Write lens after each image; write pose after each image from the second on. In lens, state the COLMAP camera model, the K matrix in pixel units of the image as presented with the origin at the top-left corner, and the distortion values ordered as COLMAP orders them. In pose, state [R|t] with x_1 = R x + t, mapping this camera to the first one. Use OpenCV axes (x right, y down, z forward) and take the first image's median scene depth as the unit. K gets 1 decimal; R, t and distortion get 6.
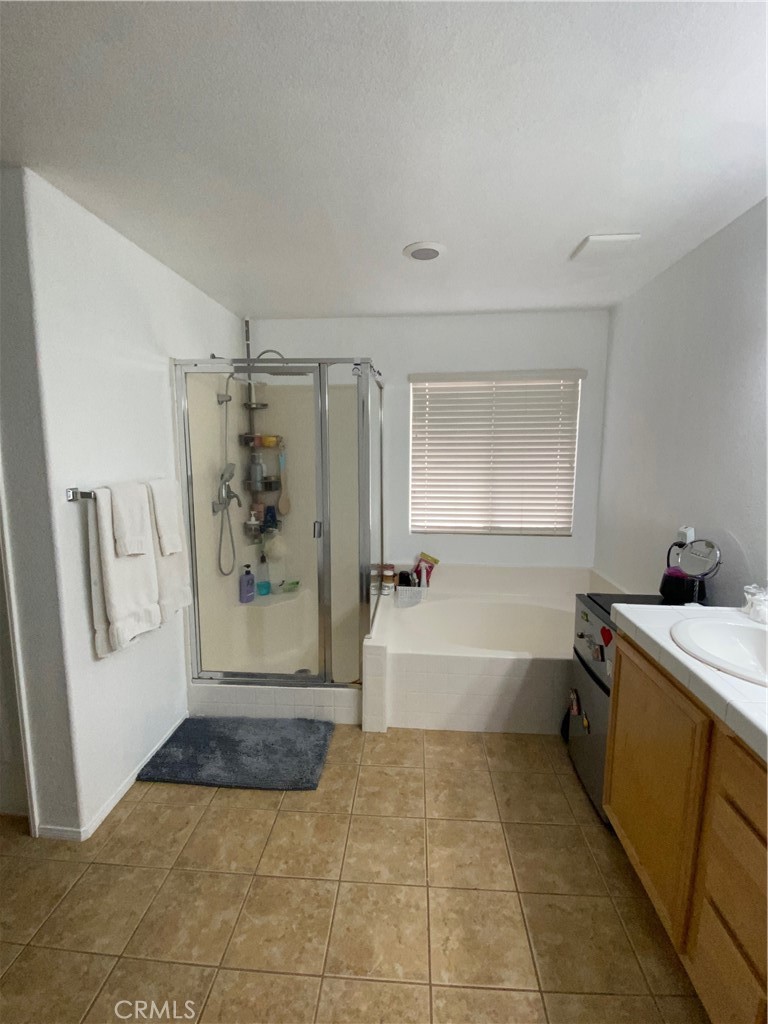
lens RADIAL K [[453.7, 0, 384.5], [0, 453.7, 511.5], [0, 0, 1]] dist [-0.005245, -0.001104]
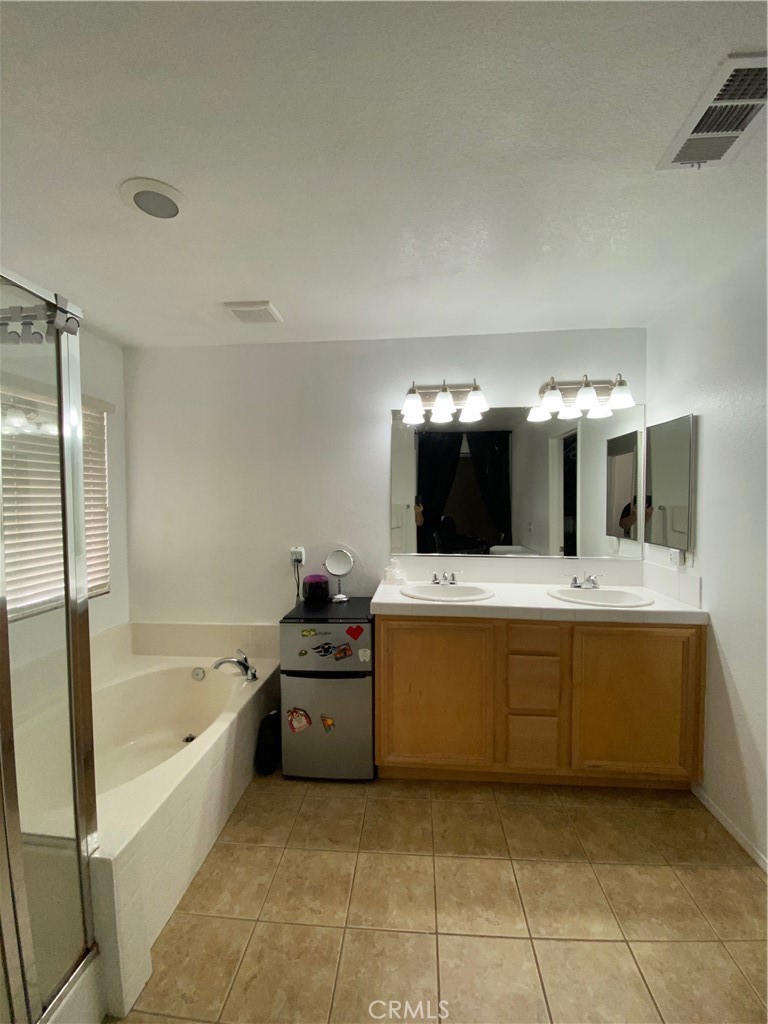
lens RADIAL K [[420.7, 0, 385.6], [0, 420.7, 510.6], [0, 0, 1]] dist [0.001922, -0.000457]
pose [[0.033565, -0.018813, 0.999259, -0.626044], [0.148356, 0.988840, 0.013633, -0.055855], [-0.988364, 0.147789, 0.035981, 0.768886]]
